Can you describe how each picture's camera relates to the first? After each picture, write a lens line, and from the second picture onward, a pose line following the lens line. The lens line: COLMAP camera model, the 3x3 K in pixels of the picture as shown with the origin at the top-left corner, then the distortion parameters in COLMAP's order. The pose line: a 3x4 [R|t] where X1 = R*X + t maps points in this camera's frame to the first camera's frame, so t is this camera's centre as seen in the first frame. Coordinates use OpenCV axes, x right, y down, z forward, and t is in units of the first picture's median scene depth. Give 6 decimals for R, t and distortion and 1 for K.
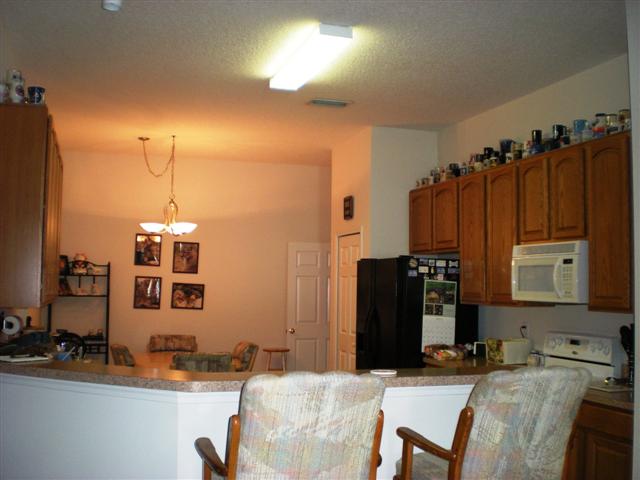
lens RADIAL K [[704.5, 0, 319.7], [0, 704.5, 239.8], [0, 0, 1]] dist [-0.033624, 0.000000]
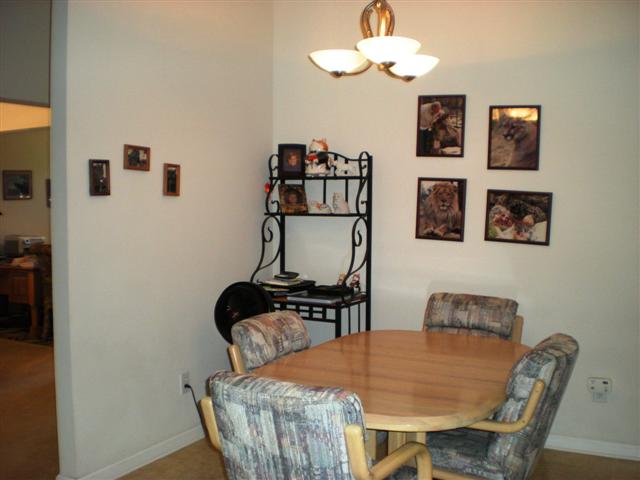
lens RADIAL K [[704.5, 0, 320.1], [0, 704.5, 242.2], [0, 0, 1]] dist [-0.033624, 0.000000]
pose [[0.726005, 0.041163, -0.686457, 0.047936], [0.045267, 0.993182, 0.107430, 0.039229], [0.686198, -0.109069, 0.719191, 0.560015]]
